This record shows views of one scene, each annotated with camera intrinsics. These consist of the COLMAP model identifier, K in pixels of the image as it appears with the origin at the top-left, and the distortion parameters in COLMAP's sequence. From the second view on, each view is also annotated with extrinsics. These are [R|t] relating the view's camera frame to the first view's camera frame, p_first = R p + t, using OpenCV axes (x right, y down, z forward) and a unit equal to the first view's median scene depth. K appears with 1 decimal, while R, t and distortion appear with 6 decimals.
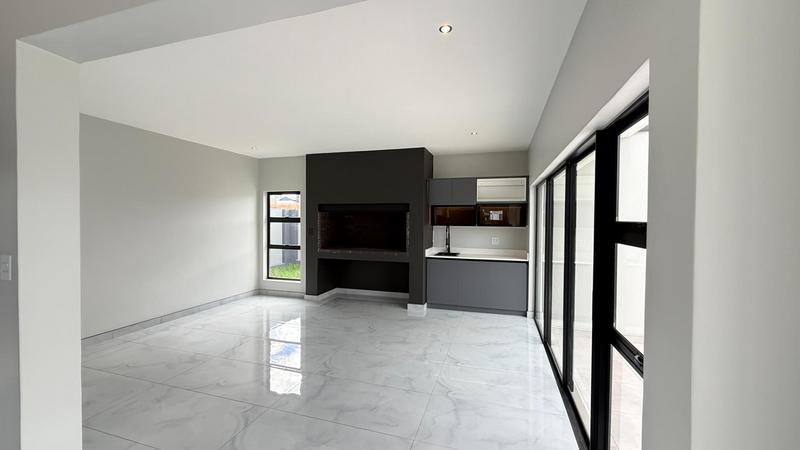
lens RADIAL K [[311.3, 0, 398.3], [0, 311.3, 222.8], [0, 0, 1]] dist [-0.002647, -0.000040]
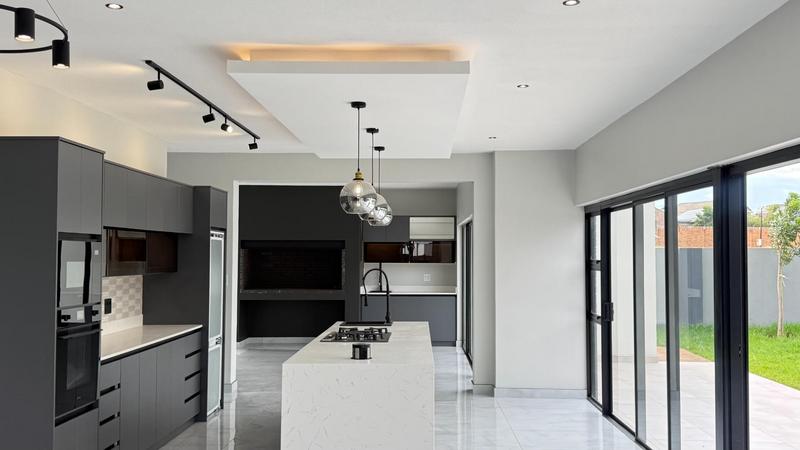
lens RADIAL K [[818.1, 0, 400.0], [0, 818.1, 224.4], [0, 0, 1]] dist [0.011185, 0.000000]
pose [[0.946327, 0.007149, 0.323131, -0.638487], [0.006034, 0.999190, -0.039777, -0.008285], [-0.323154, 0.039592, 0.945518, -1.515747]]
